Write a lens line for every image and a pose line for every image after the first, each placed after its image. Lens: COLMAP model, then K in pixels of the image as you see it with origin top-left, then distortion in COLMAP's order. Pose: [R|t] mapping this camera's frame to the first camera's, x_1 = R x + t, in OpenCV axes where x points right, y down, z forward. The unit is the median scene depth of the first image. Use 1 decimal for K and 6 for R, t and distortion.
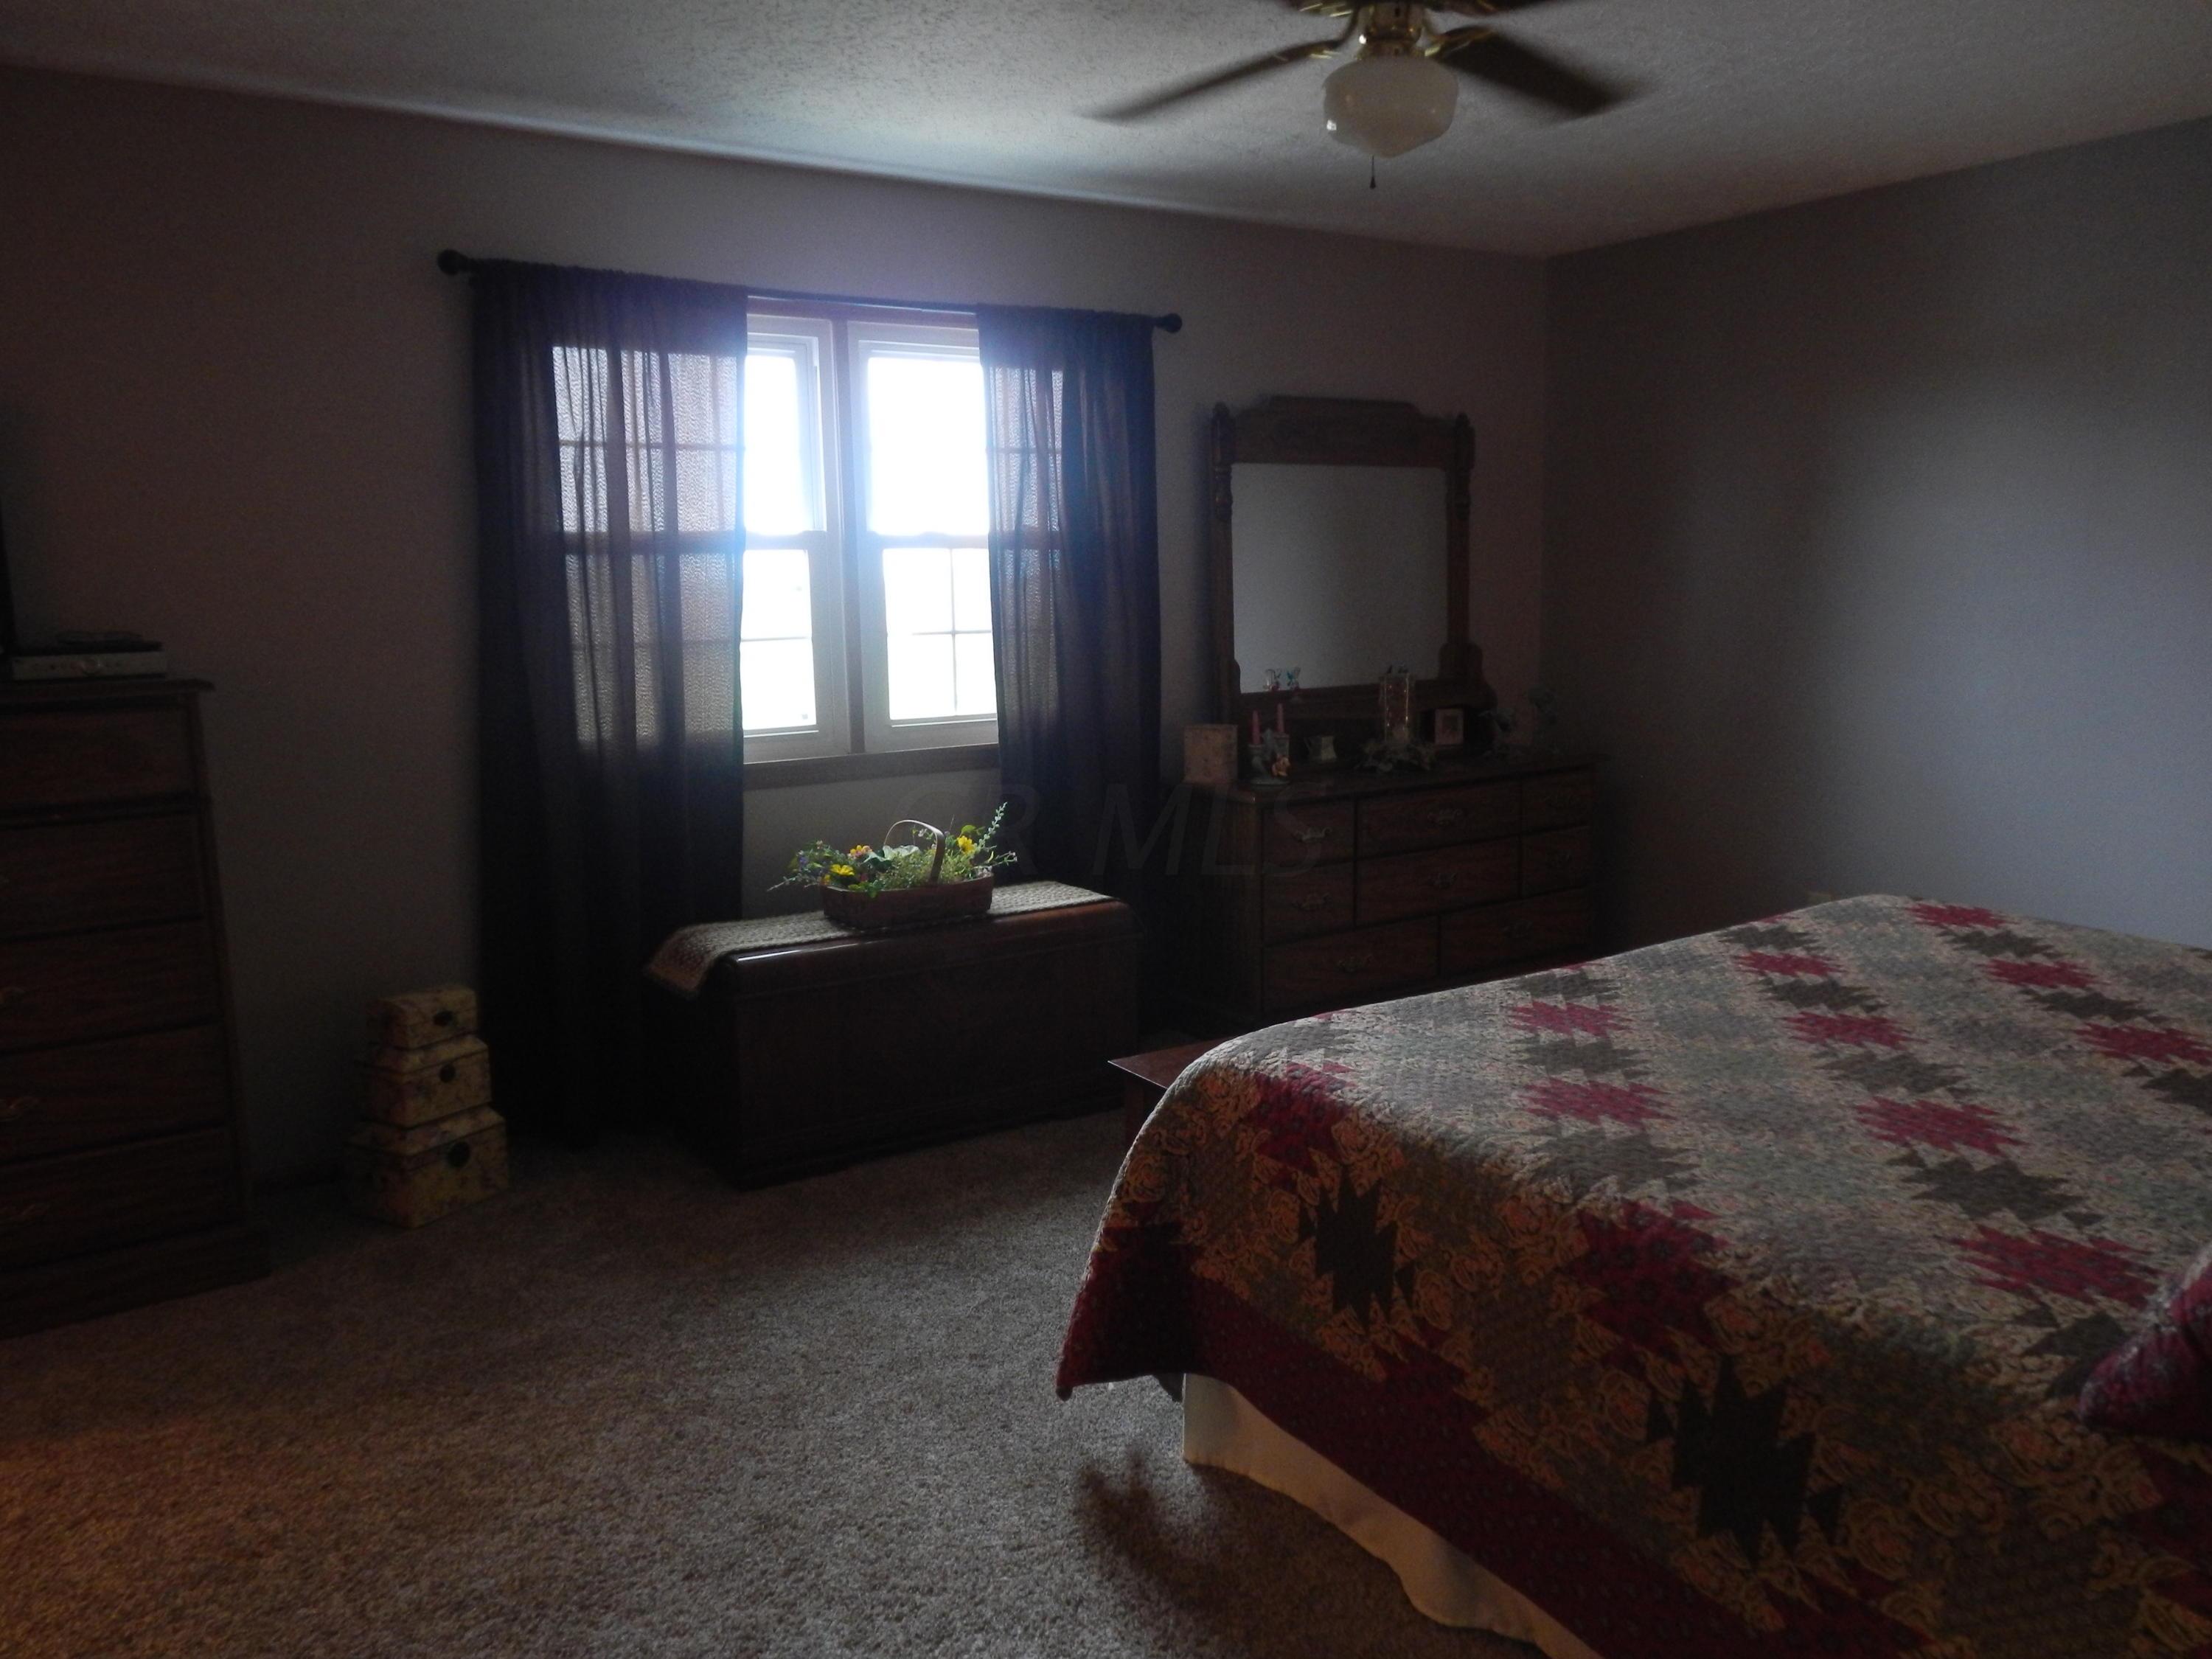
lens RADIAL K [[1664.4, 0, 1104.4], [0, 1664.4, 831.5], [0, 0, 1]] dist [0.018376, -0.007799]
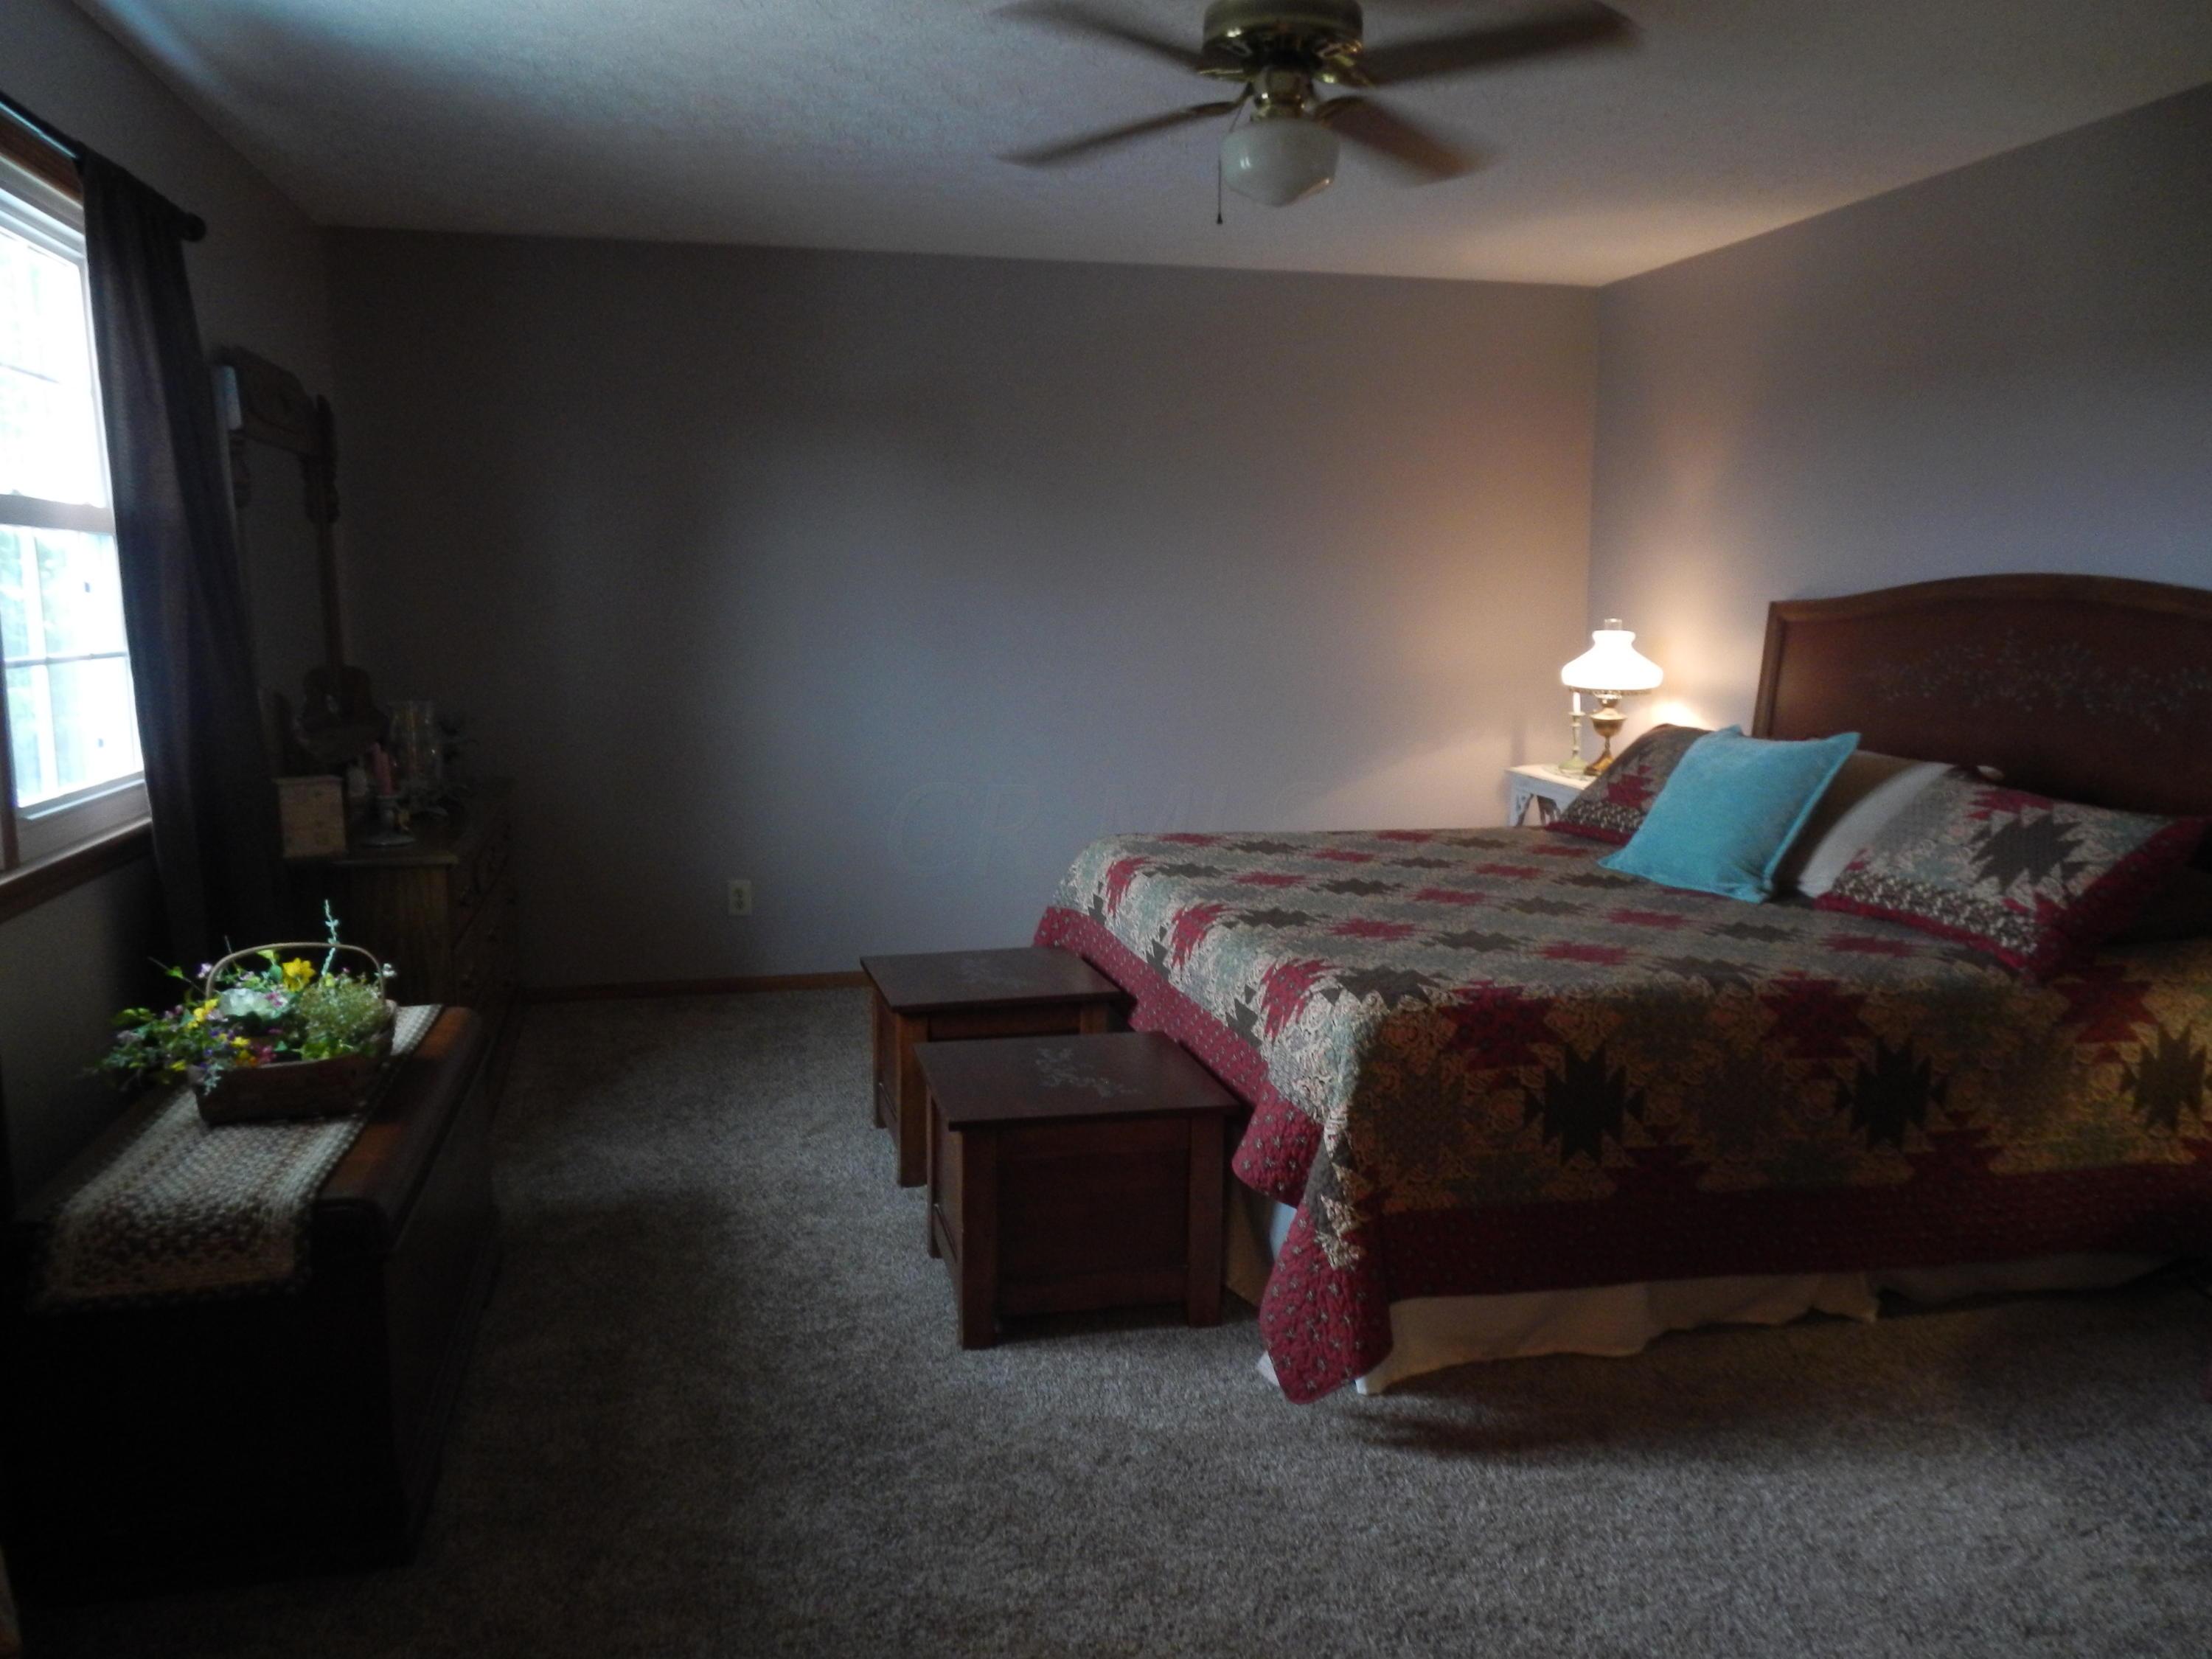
lens RADIAL K [[1664.4, 0, 1102.7], [0, 1664.4, 826.1], [0, 0, 1]] dist [0.018376, -0.007799]
pose [[0.338349, -0.119298, 0.933428, -1.153587], [0.139683, 0.987310, 0.075552, -0.107885], [-0.930596, 0.104821, 0.350719, 0.886704]]
